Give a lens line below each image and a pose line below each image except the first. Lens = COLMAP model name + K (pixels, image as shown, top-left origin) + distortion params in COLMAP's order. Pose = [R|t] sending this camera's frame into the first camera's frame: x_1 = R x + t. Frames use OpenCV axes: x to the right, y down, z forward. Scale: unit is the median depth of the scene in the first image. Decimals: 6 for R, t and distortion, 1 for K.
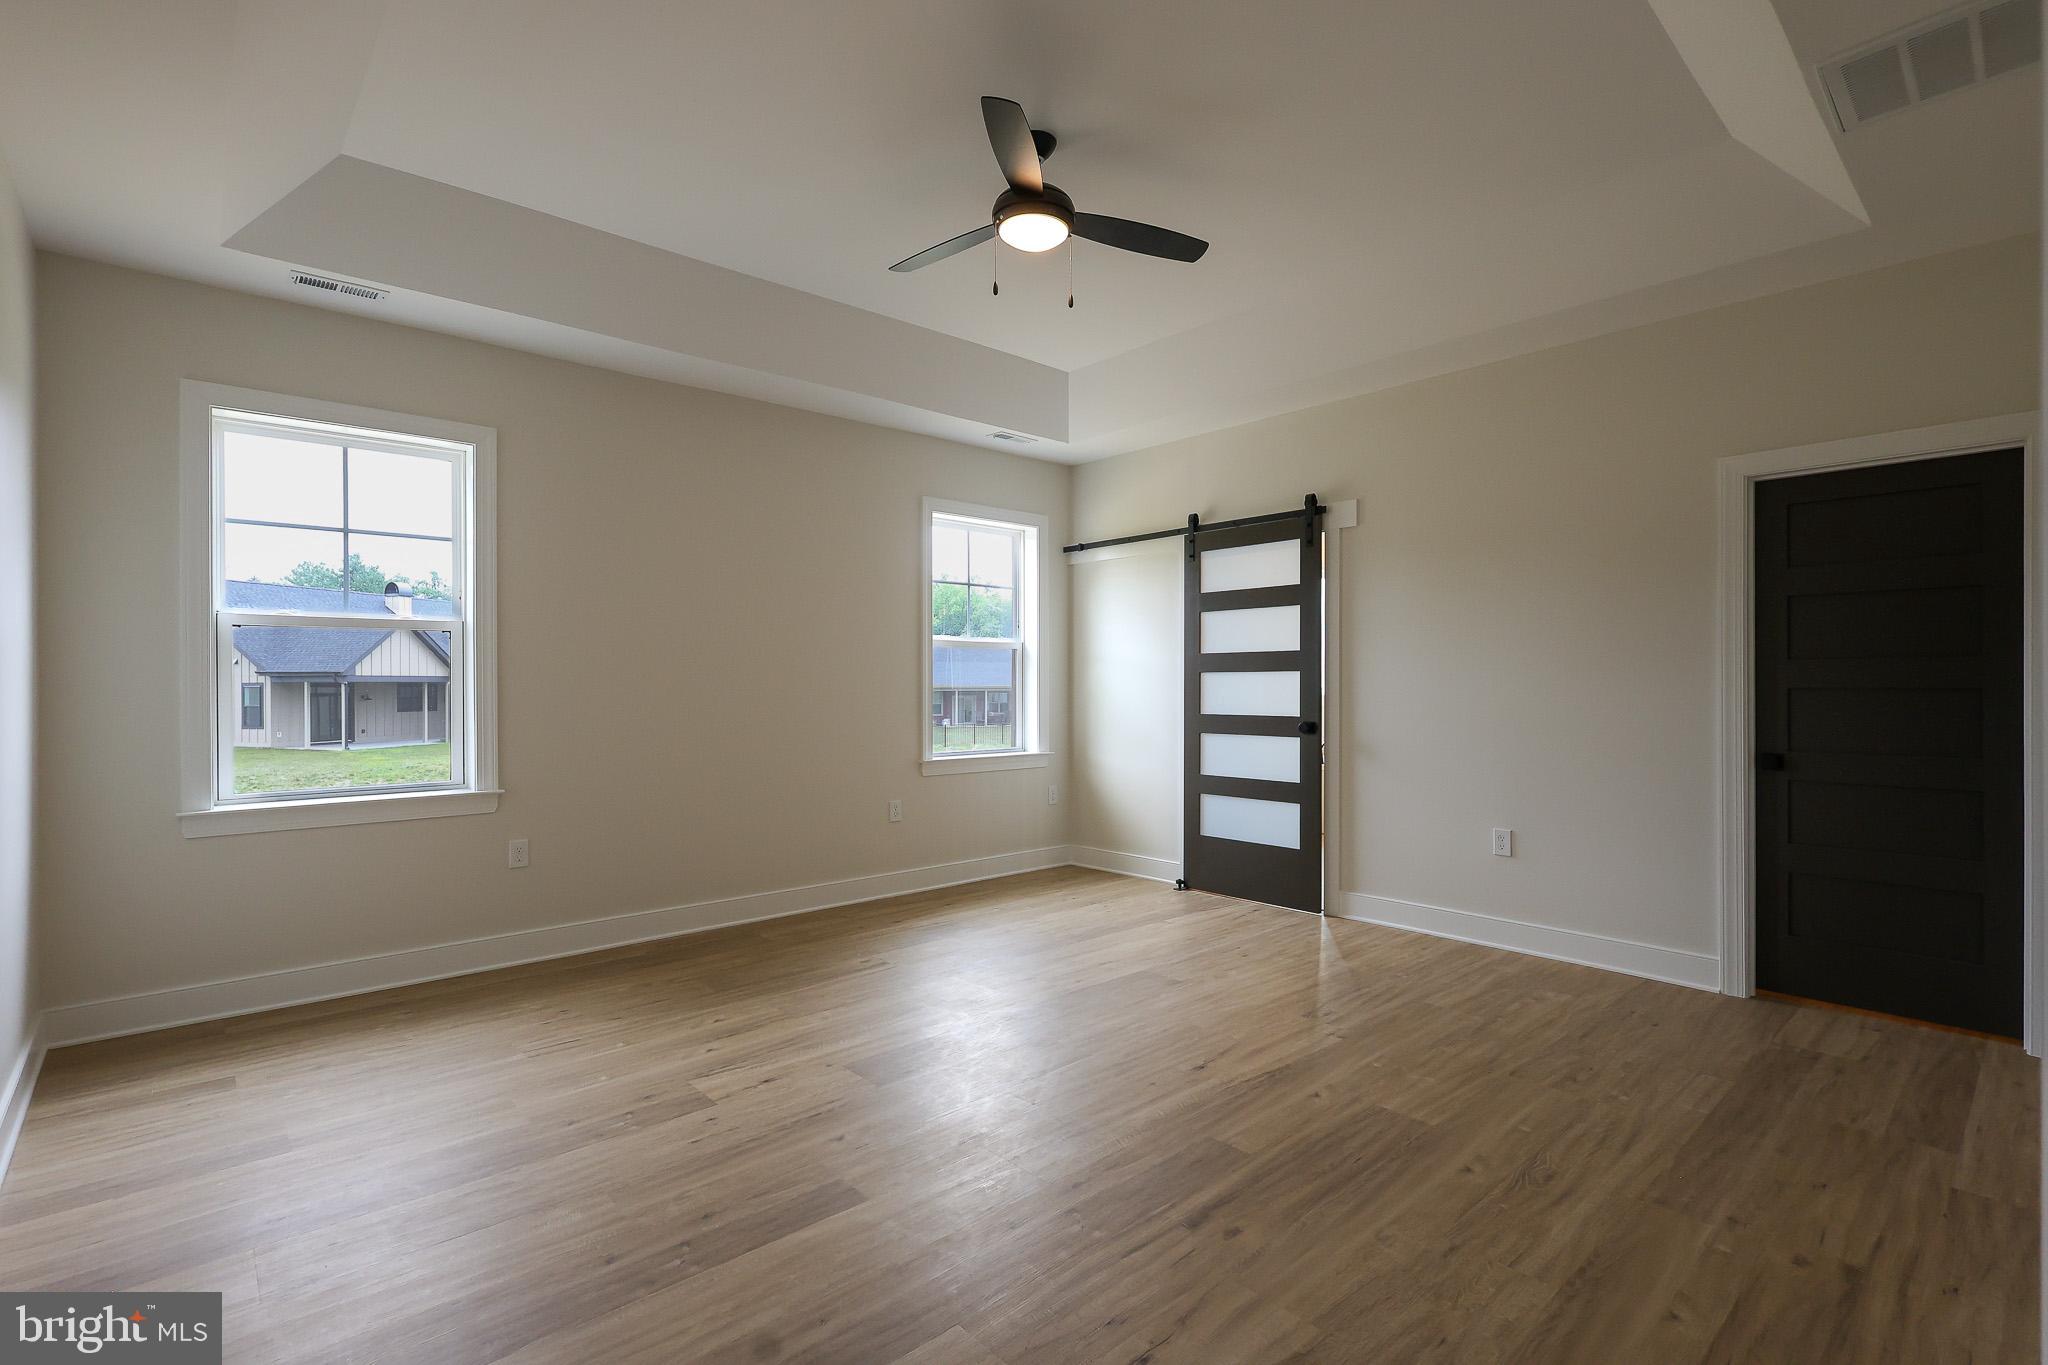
lens RADIAL K [[961.4, 0, 1034.5], [0, 961.4, 703.2], [0, 0, 1]] dist [-0.003871, 0.001793]
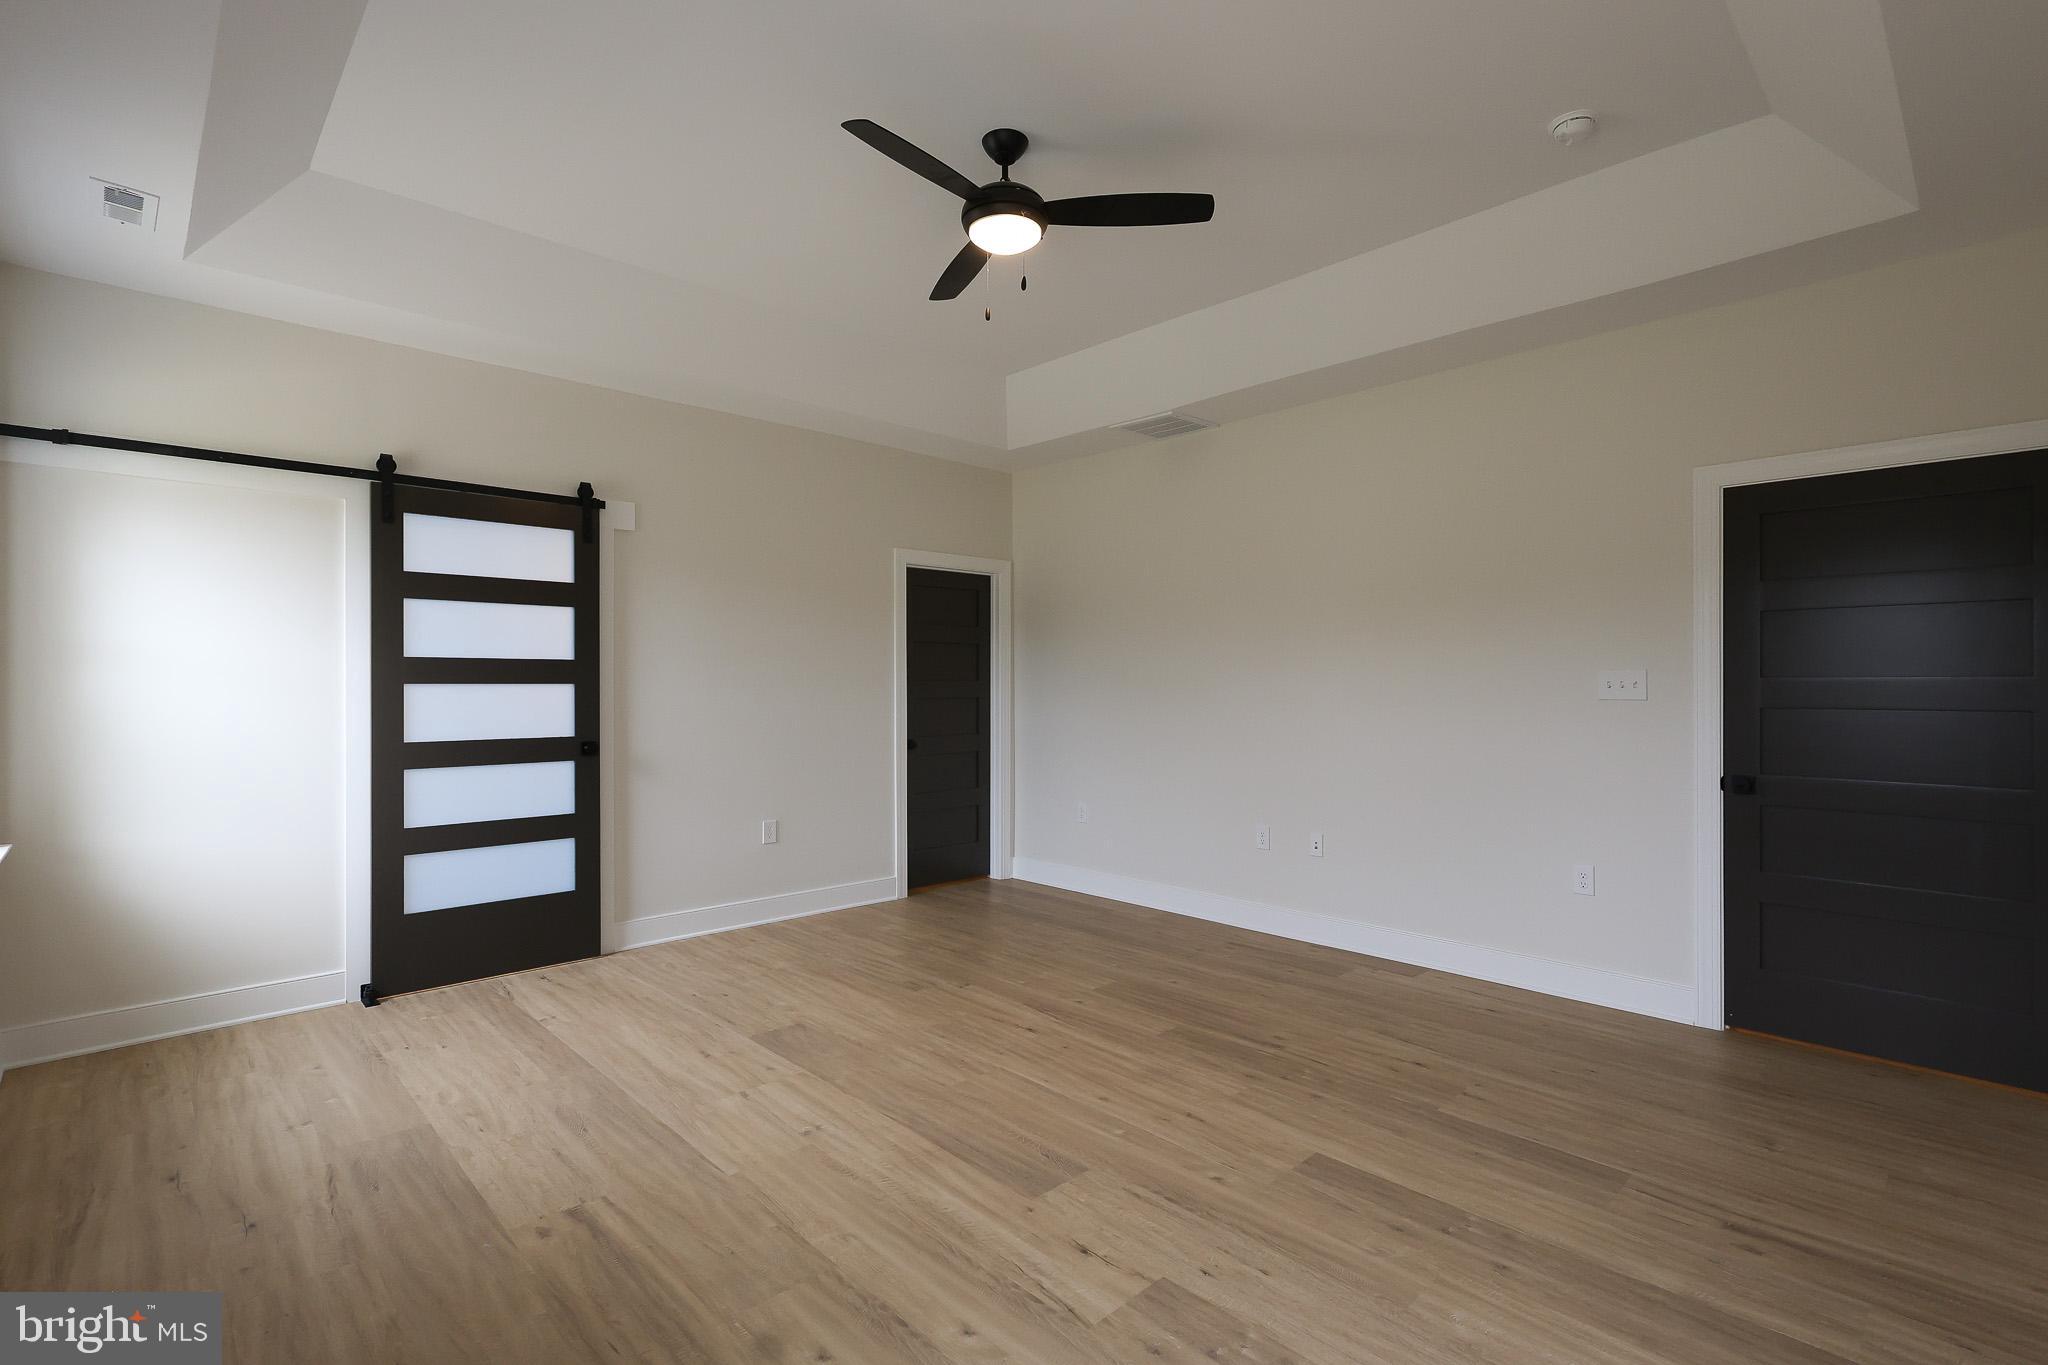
lens RADIAL K [[961.4, 0, 1027.7], [0, 961.4, 670.8], [0, 0, 1]] dist [-0.003871, 0.001793]
pose [[-0.024937, 0.015765, 0.999565, -0.705221], [0.025100, 0.999570, -0.015139, -0.024202], [-0.999374, 0.024711, -0.025322, 0.731468]]
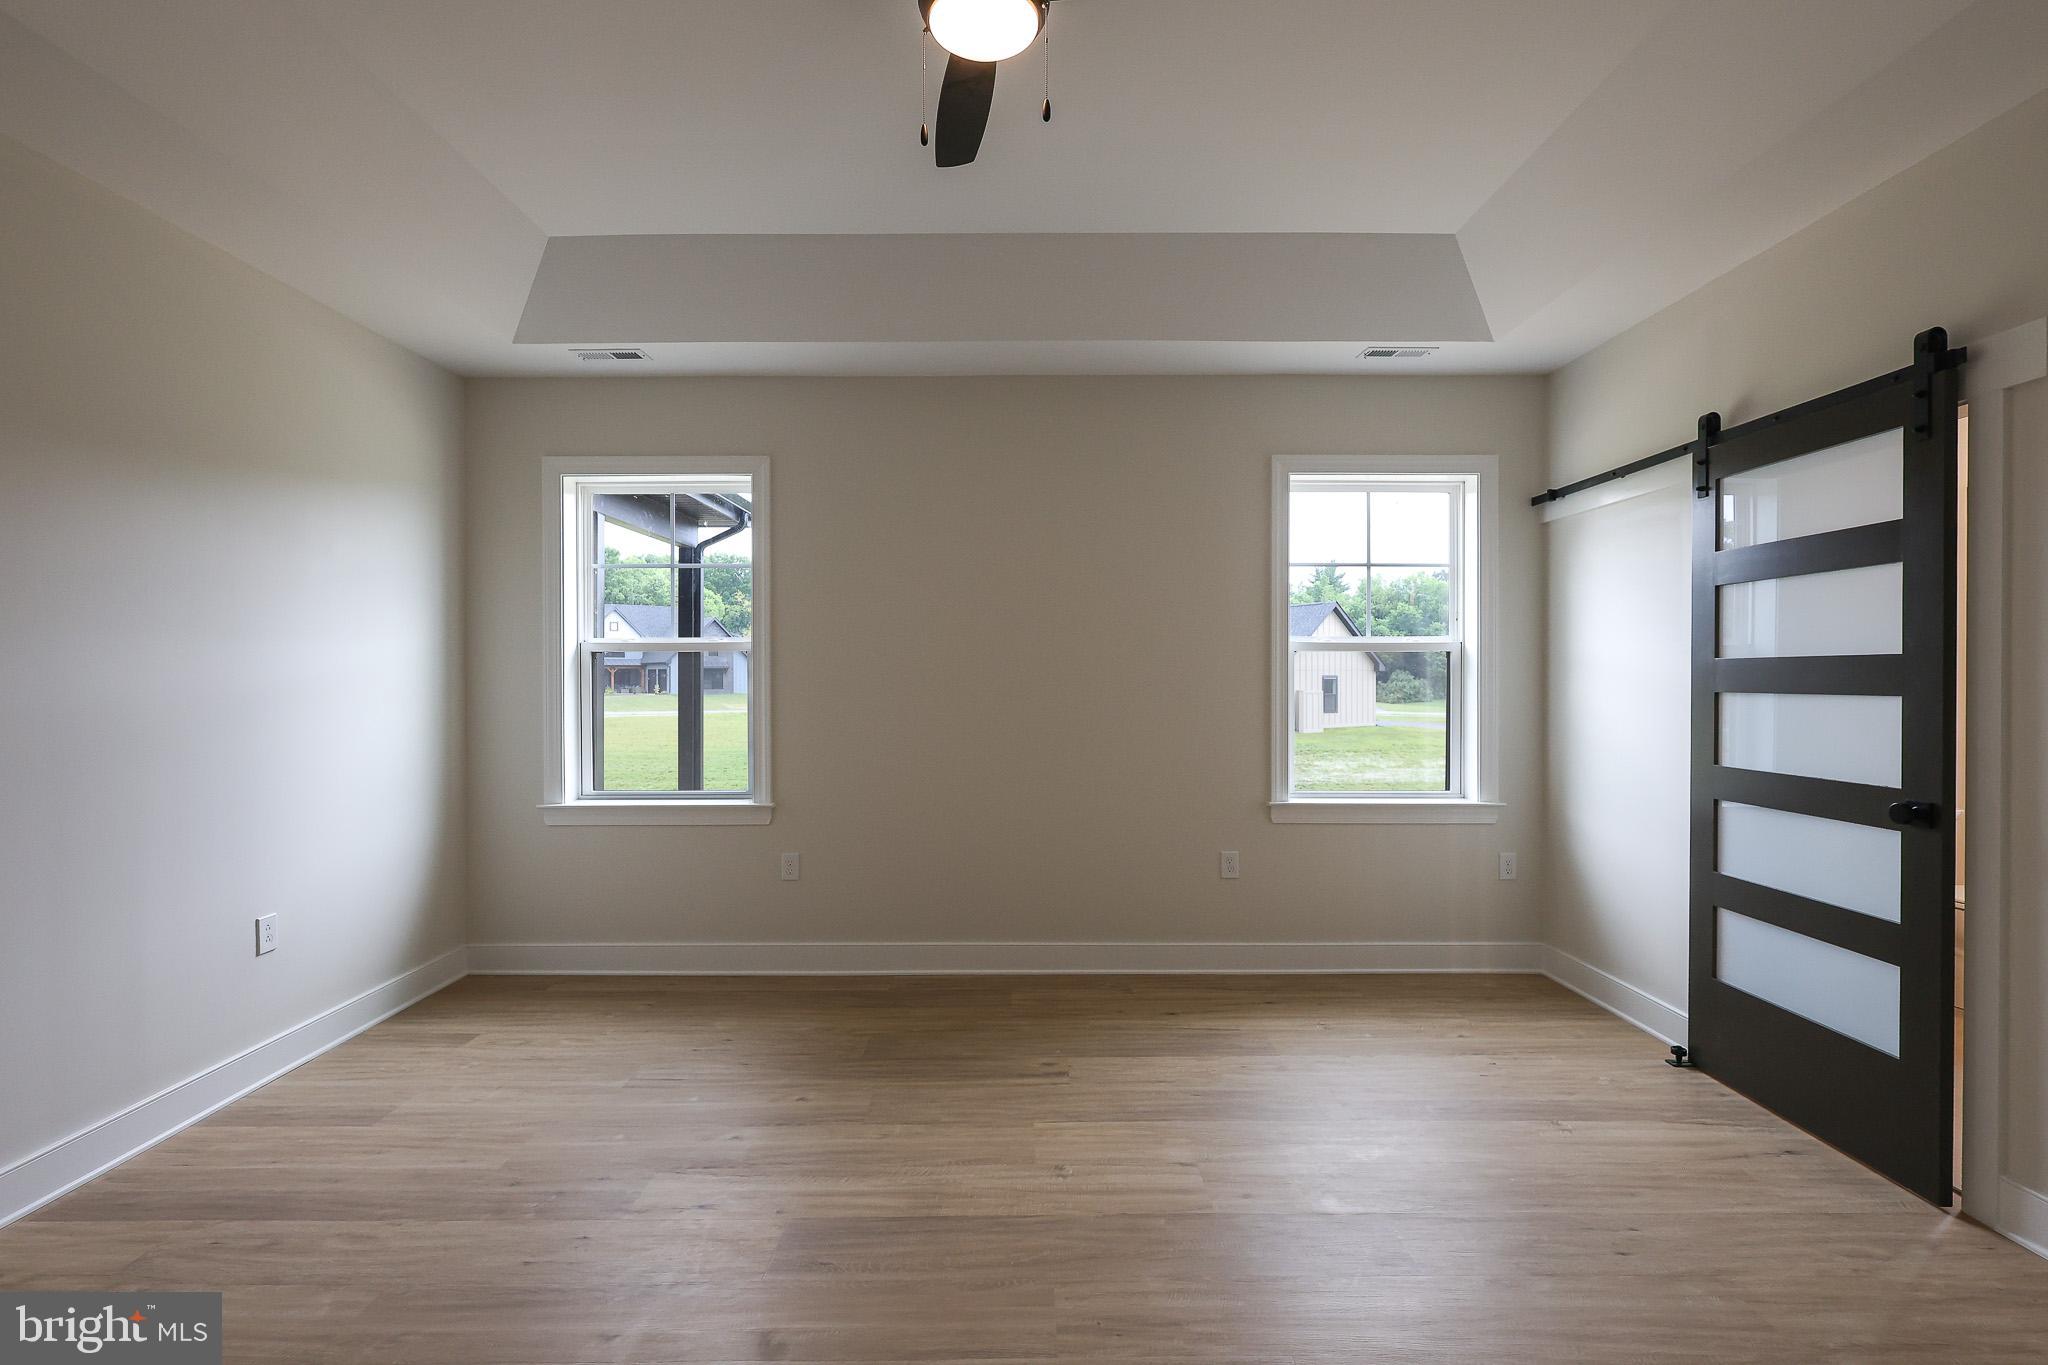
lens RADIAL K [[961.4, 0, 1020.7], [0, 961.4, 682.0], [0, 0, 1]] dist [-0.003871, 0.001793]
pose [[0.737383, 0.006812, -0.675441, 0.327858], [-0.014798, 0.999872, -0.006070, -0.036779], [0.675313, 0.014471, 0.737389, 0.398809]]
